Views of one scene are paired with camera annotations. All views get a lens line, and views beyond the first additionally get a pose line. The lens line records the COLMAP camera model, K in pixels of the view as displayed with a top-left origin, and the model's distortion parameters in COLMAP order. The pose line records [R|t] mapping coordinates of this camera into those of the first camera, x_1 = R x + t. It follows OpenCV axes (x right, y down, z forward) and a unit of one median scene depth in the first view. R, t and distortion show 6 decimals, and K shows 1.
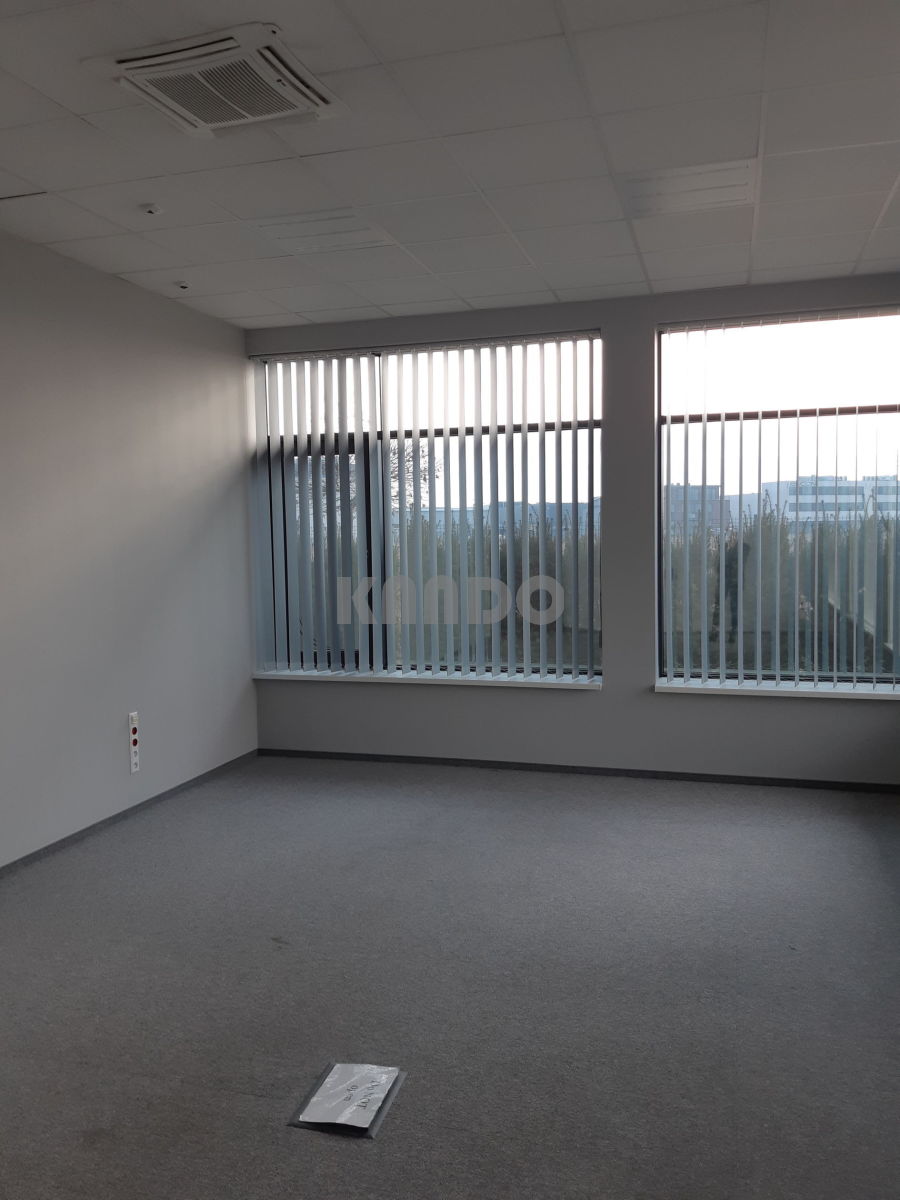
lens RADIAL K [[937.4, 0, 446.6], [0, 937.4, 588.3], [0, 0, 1]] dist [0.008114, -0.005255]
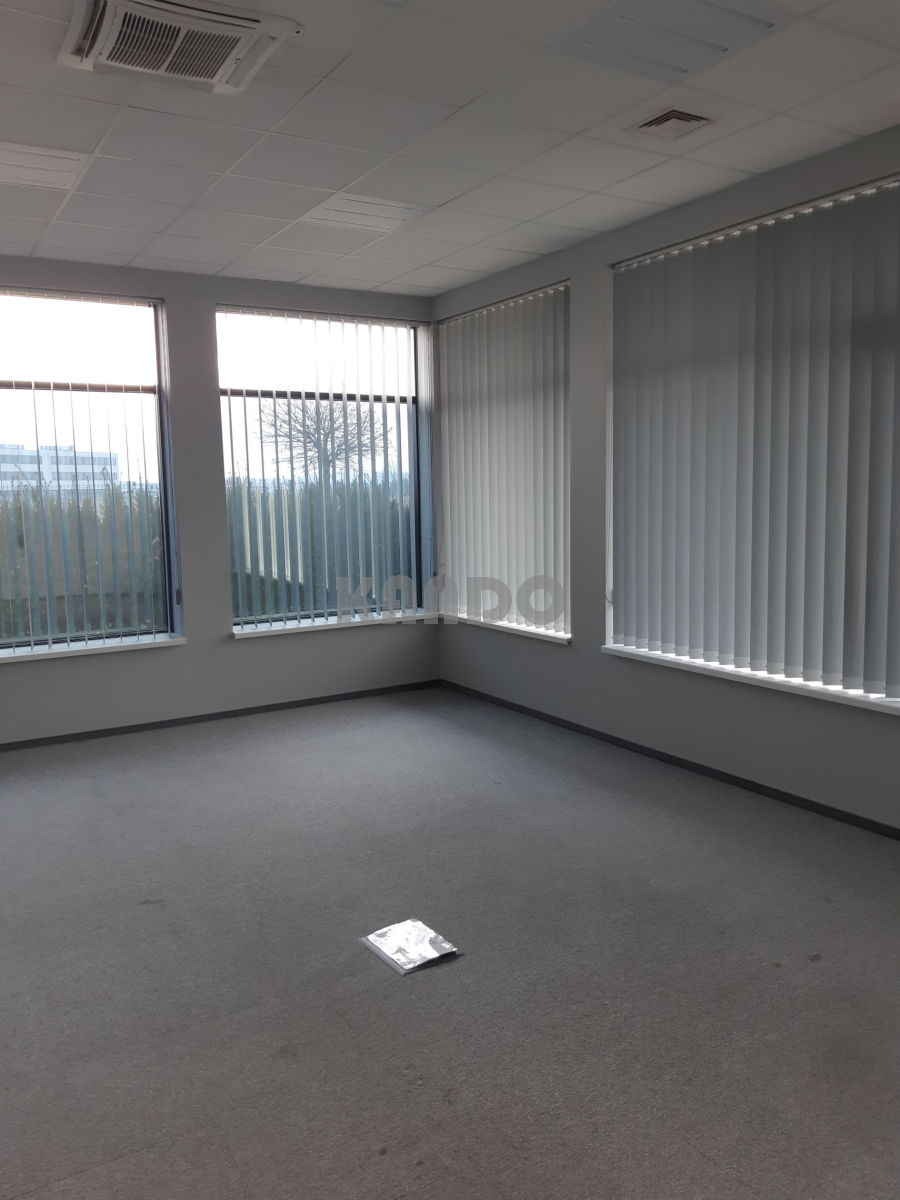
lens RADIAL K [[937.4, 0, 446.4], [0, 937.4, 605.8], [0, 0, 1]] dist [0.008114, -0.005255]
pose [[0.664139, -0.089264, 0.742261, -0.434779], [0.057612, 0.996005, 0.068231, 0.009865], [-0.745386, -0.002552, 0.666628, 0.071856]]
